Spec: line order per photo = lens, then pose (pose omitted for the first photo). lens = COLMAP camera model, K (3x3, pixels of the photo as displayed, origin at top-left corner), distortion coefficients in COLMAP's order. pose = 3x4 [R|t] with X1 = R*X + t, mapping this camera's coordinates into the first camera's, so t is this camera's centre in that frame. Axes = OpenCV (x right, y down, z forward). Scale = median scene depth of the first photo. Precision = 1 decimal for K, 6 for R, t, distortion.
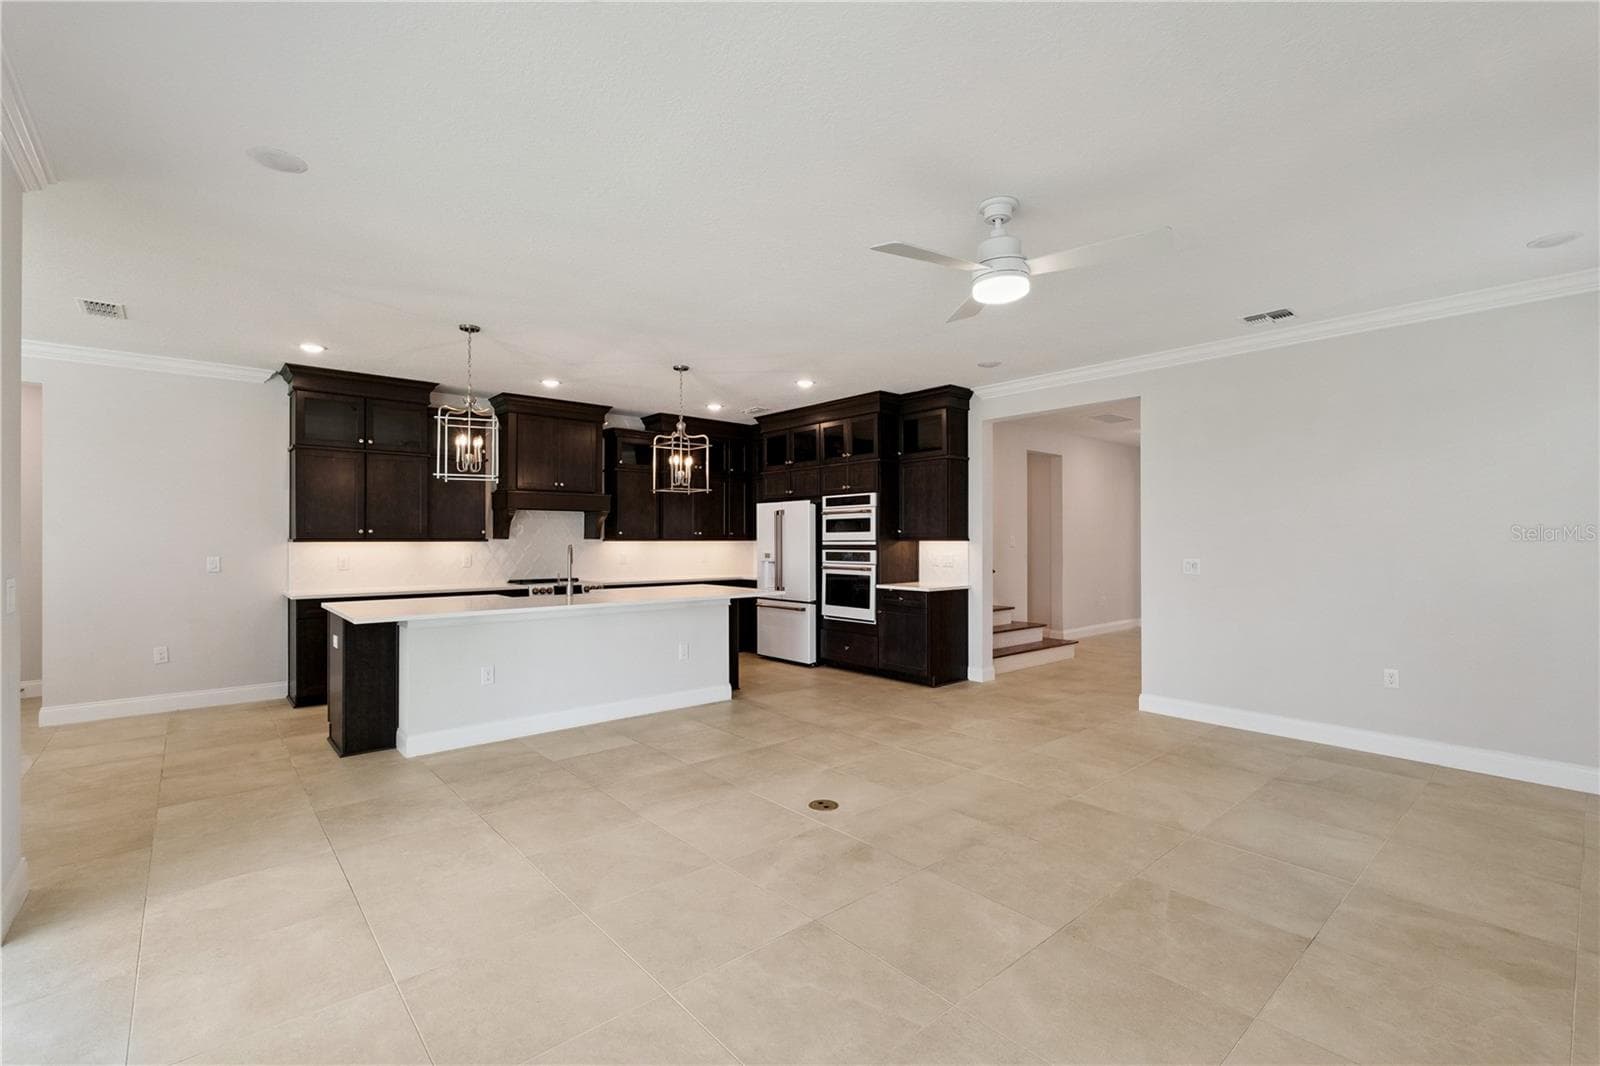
lens RADIAL K [[709.4, 0, 811.7], [0, 709.4, 533.5], [0, 0, 1]] dist [-0.007016, 0.003353]
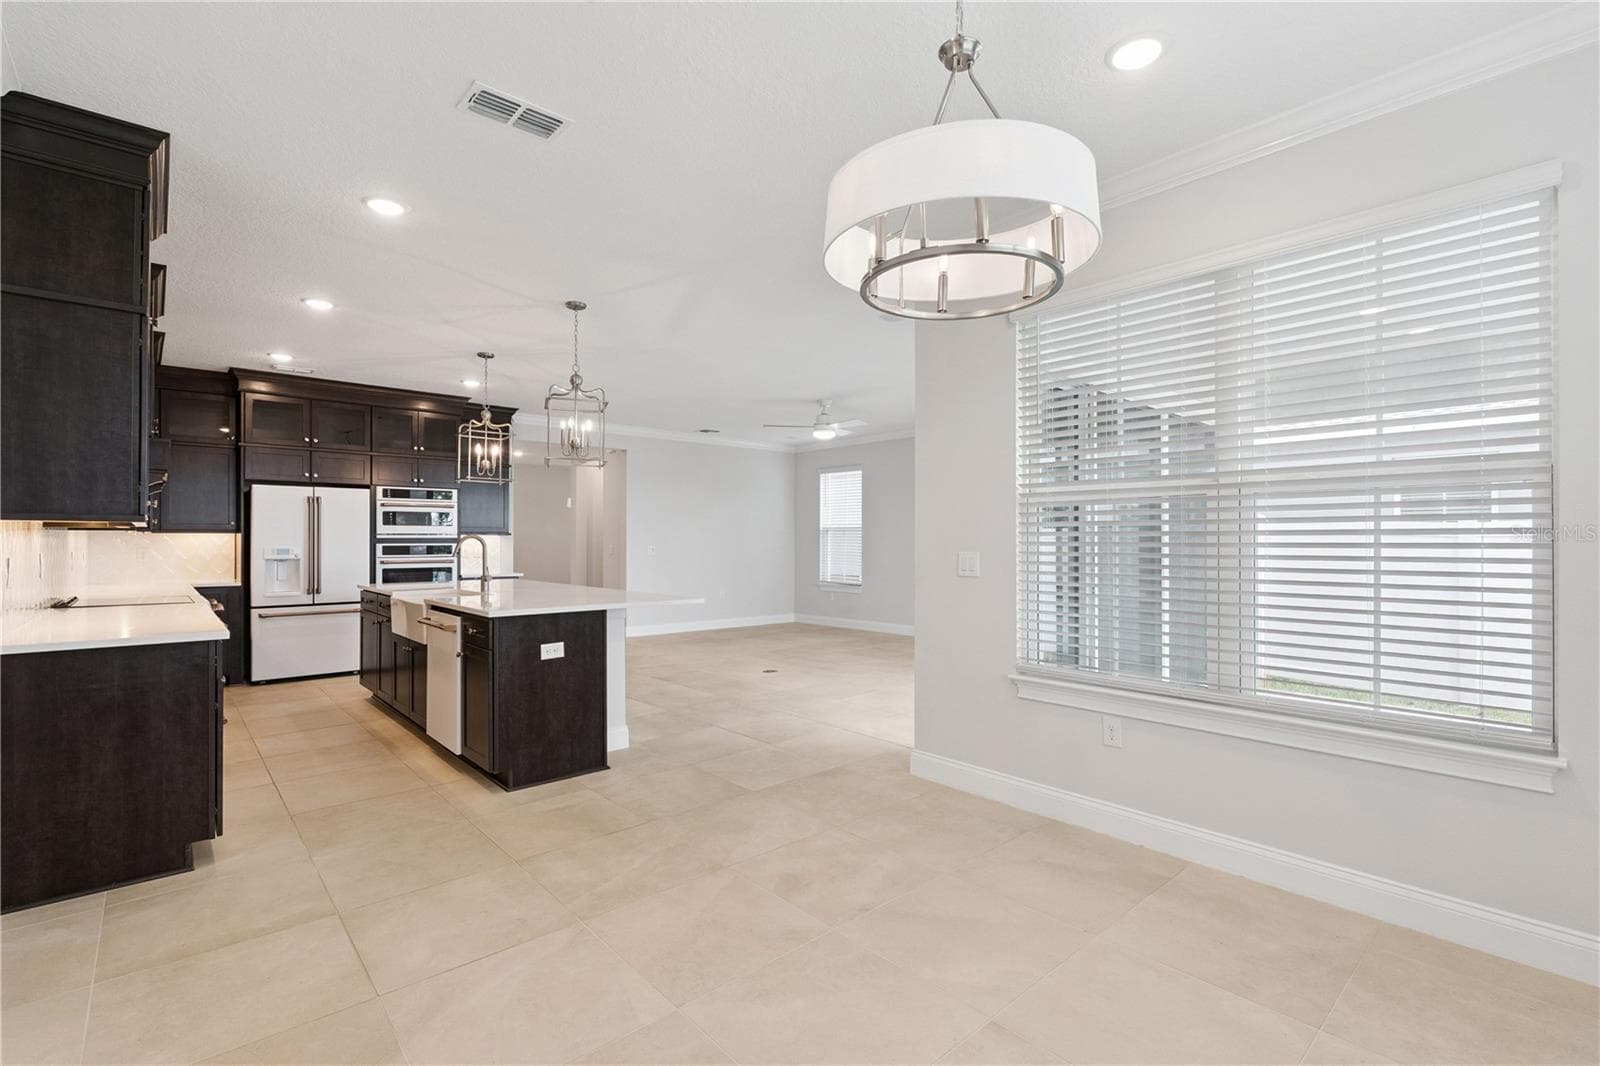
lens RADIAL K [[730.7, 0, 795.5], [0, 730.7, 530.8], [0, 0, 1]] dist [0.000989, -0.000564]
pose [[-0.000871, 0.016767, 0.999859, -1.148286], [-0.009458, 0.999815, -0.016774, 0.020687], [-0.999955, -0.009471, -0.000712, 0.548929]]
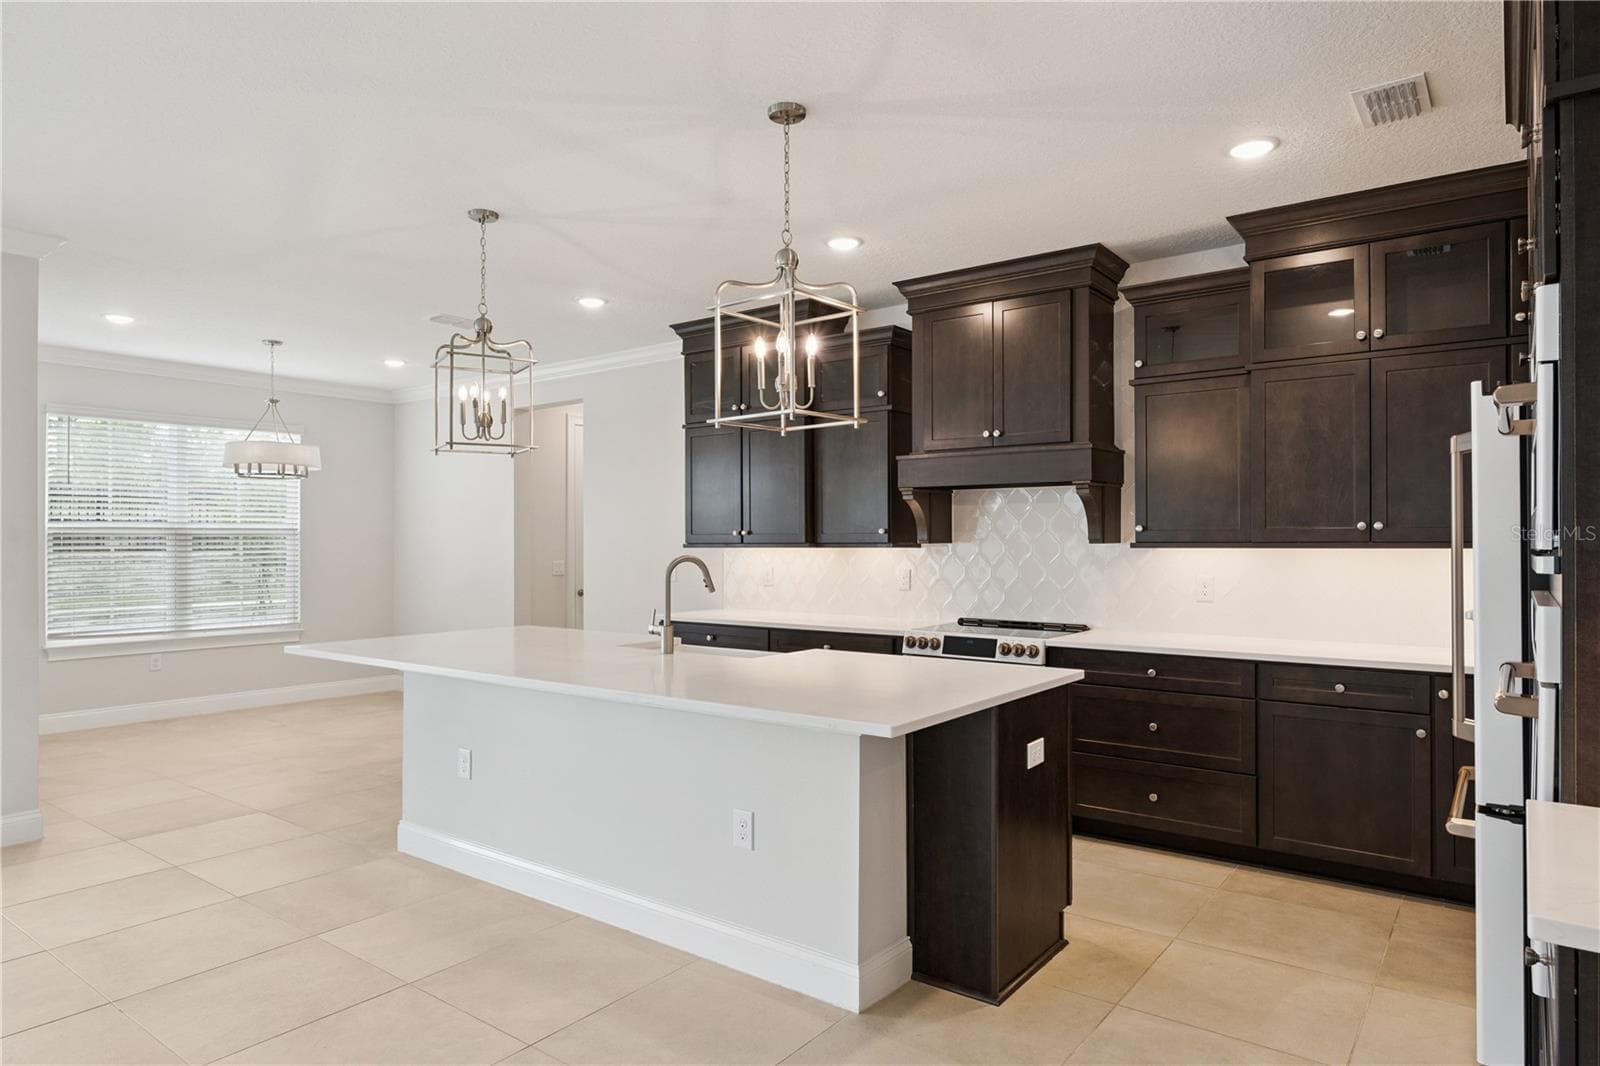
lens RADIAL K [[953.9, 0, 798.2], [0, 953.9, 533.4], [0, 0, 1]] dist [-0.000518, 0.000073]
pose [[0.193922, -0.010487, -0.980961, 0.326321], [0.010124, 0.999911, -0.008688, 0.006295], [0.980965, -0.008247, 0.194011, 0.863228]]
